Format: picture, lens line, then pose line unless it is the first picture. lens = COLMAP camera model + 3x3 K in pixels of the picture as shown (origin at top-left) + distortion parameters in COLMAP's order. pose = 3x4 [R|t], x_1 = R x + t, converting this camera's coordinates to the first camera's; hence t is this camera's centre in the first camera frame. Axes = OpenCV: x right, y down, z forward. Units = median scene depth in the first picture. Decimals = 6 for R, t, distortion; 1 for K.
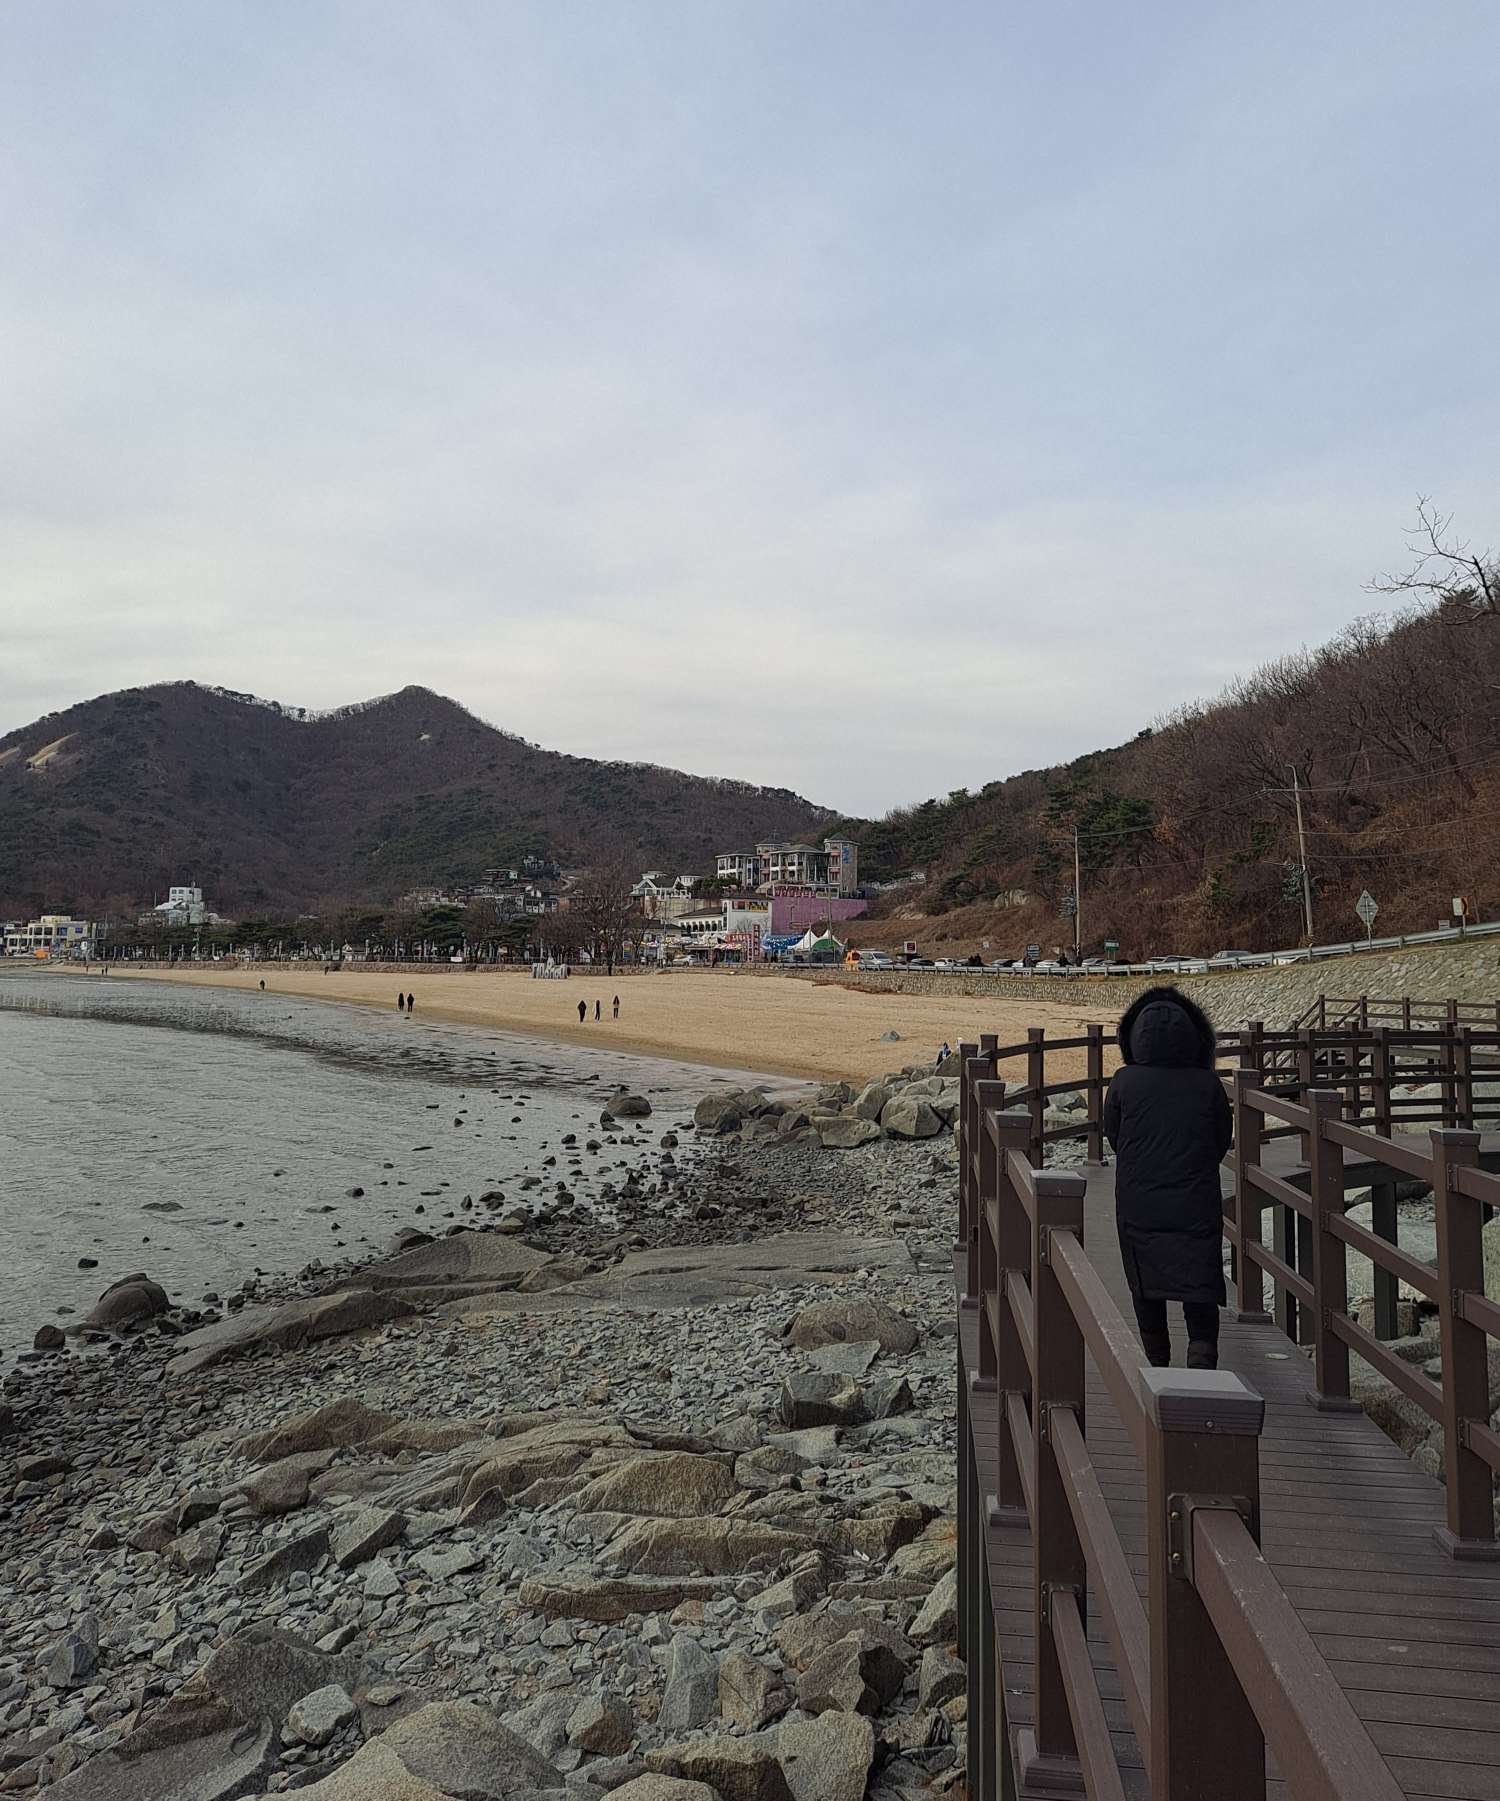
lens RADIAL K [[1152.7, 0, 749.4], [0, 1152.7, 858.5], [0, 0, 1]] dist [0.000295, -0.001624]
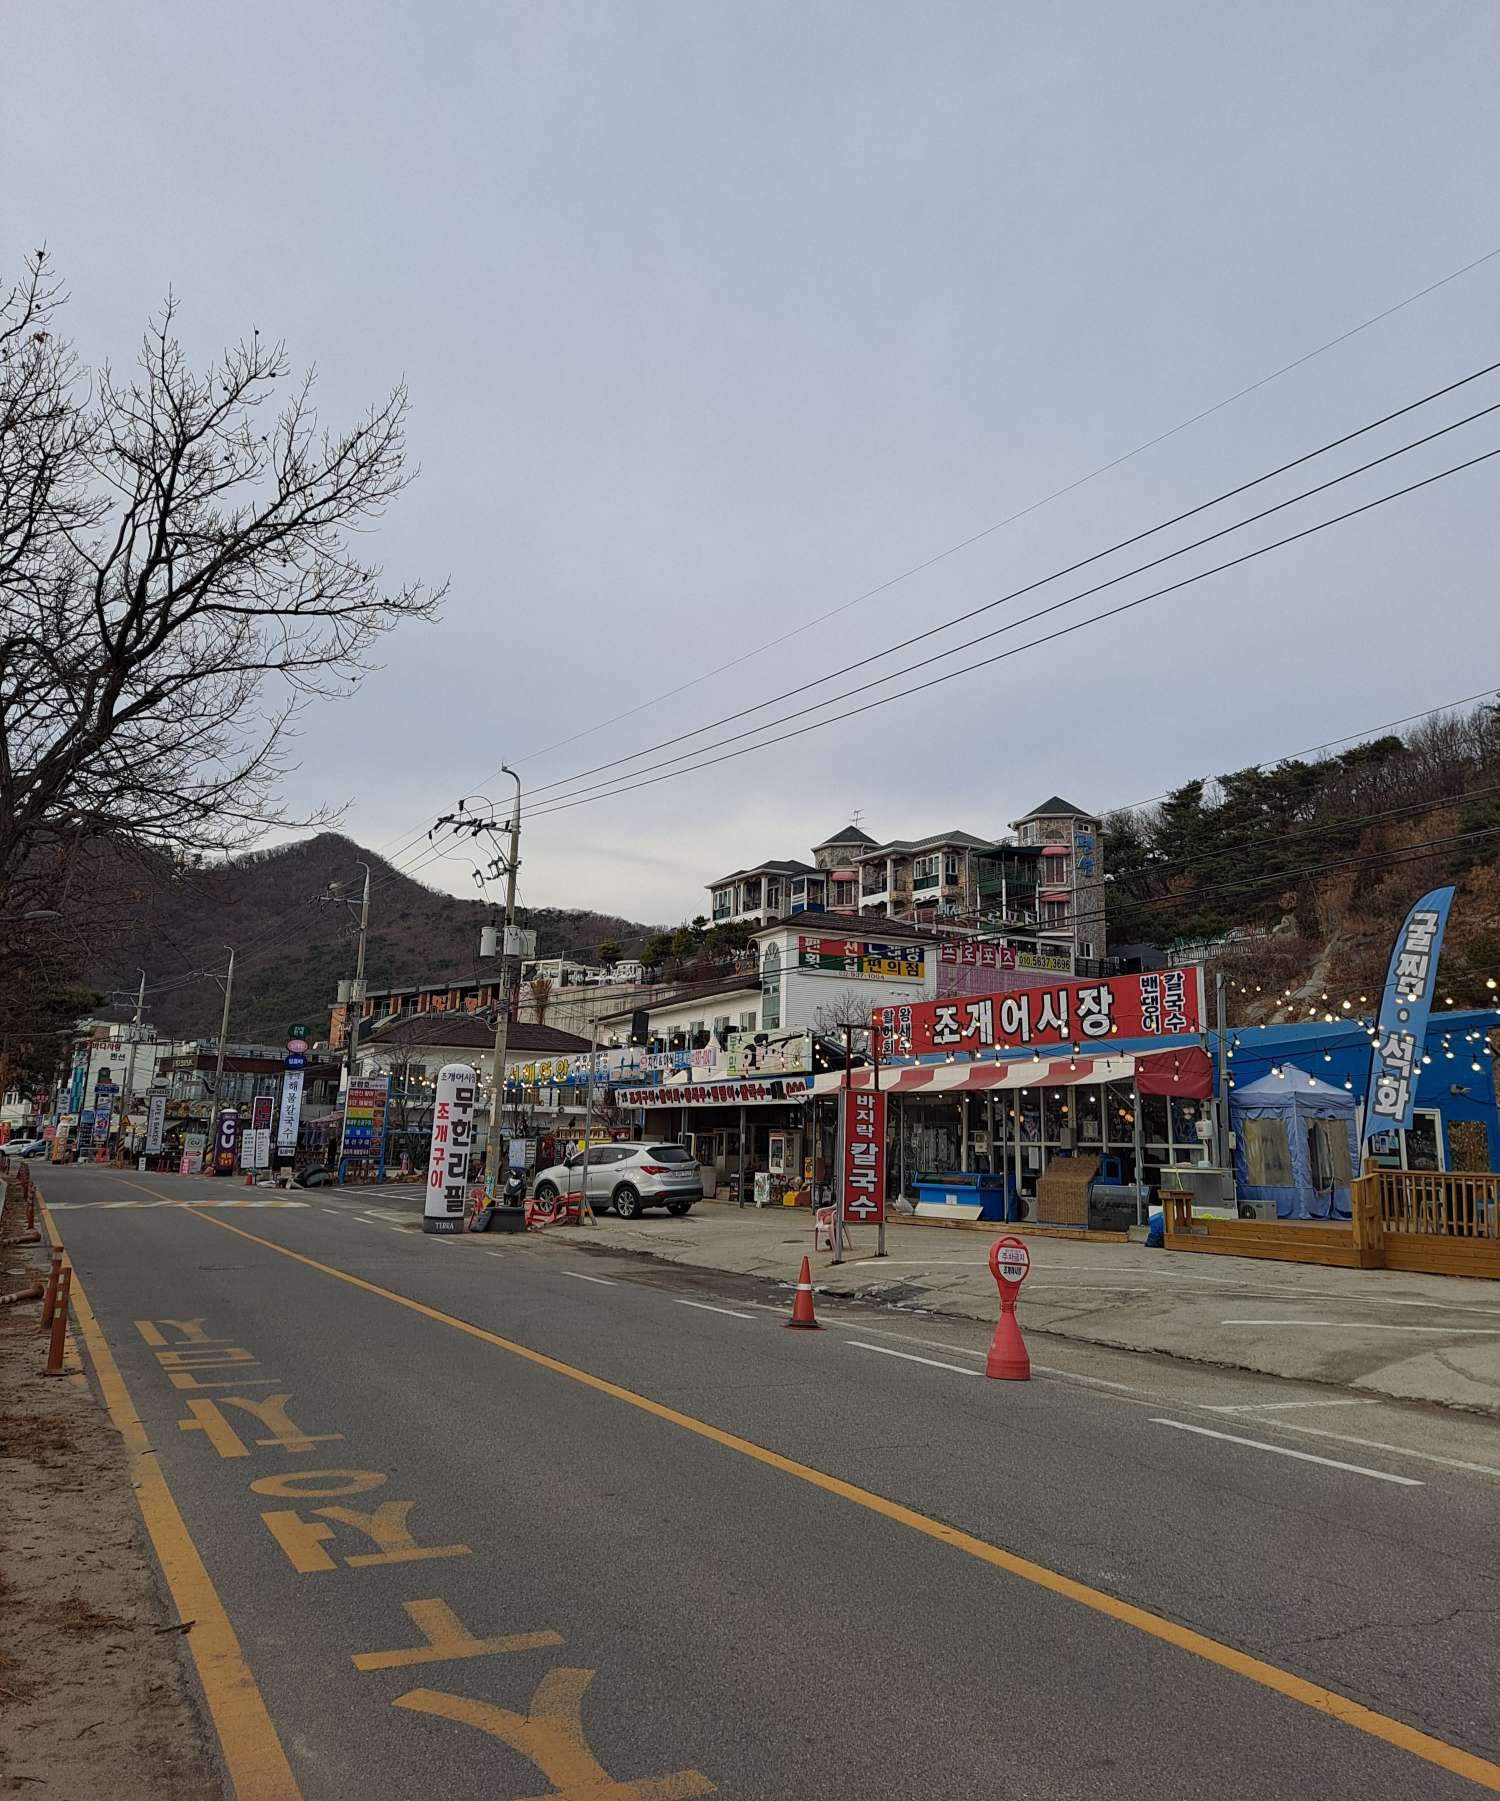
lens RADIAL K [[1152.7, 0, 749.4], [0, 1152.7, 858.5], [0, 0, 1]] dist [0.000295, -0.001624]
pose [[0.998730, 0.016304, 0.047664, -0.007435], [-0.008672, 0.987697, -0.156136, 0.011353], [-0.049623, 0.155524, 0.986585, 0.135948]]
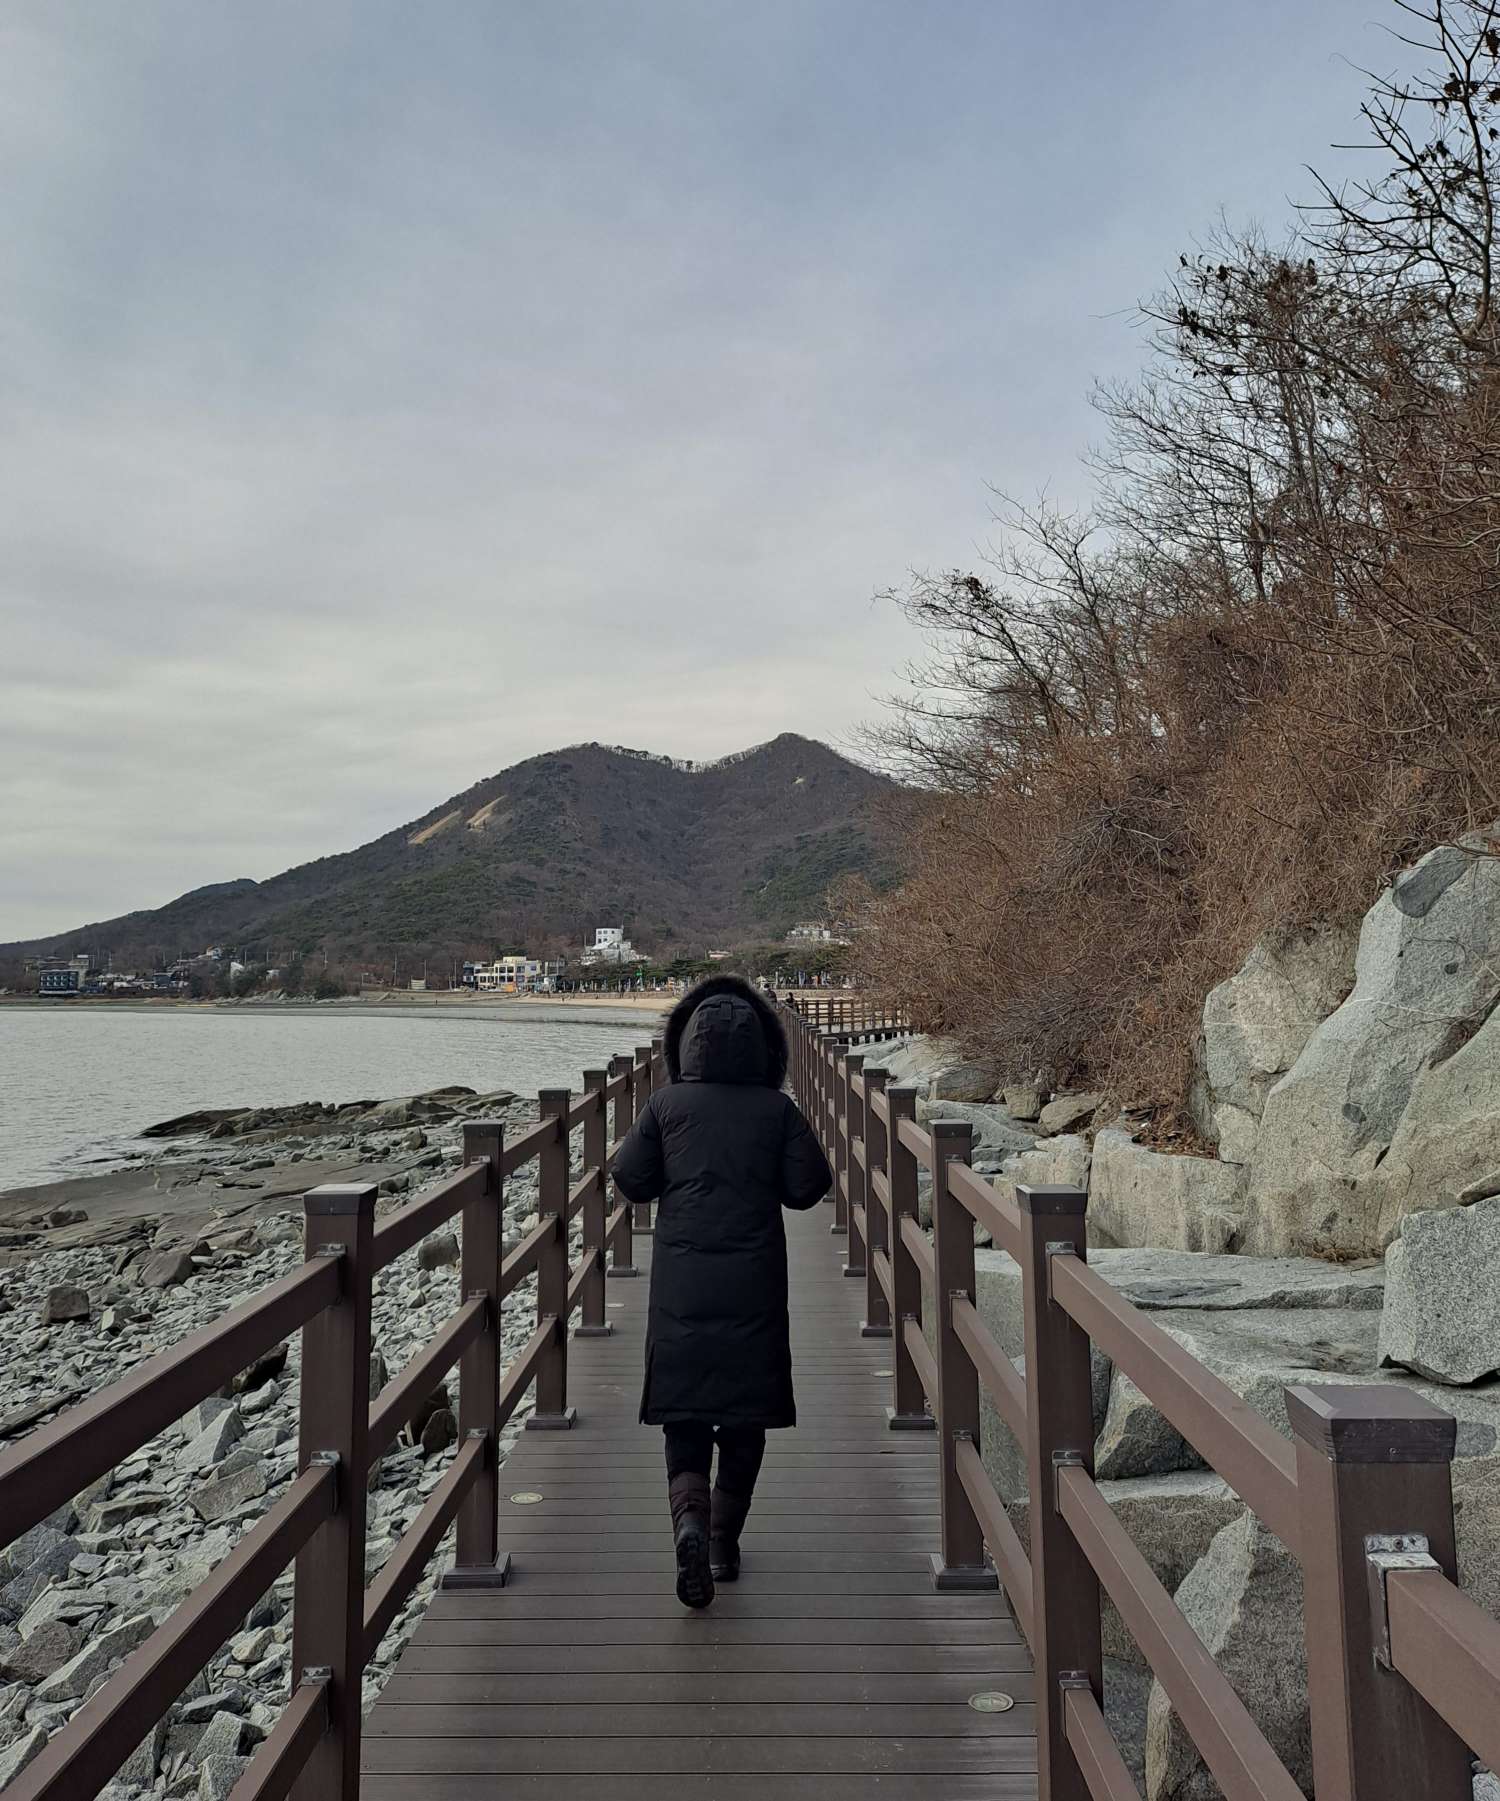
lens RADIAL K [[1152.7, 0, 749.4], [0, 1152.7, 858.5], [0, 0, 1]] dist [0.000295, -0.001624]
pose [[0.948114, -0.055960, -0.312966, 0.010527], [0.049477, 0.998365, -0.028623, -0.004472], [0.314056, 0.011653, 0.949333, -0.050022]]
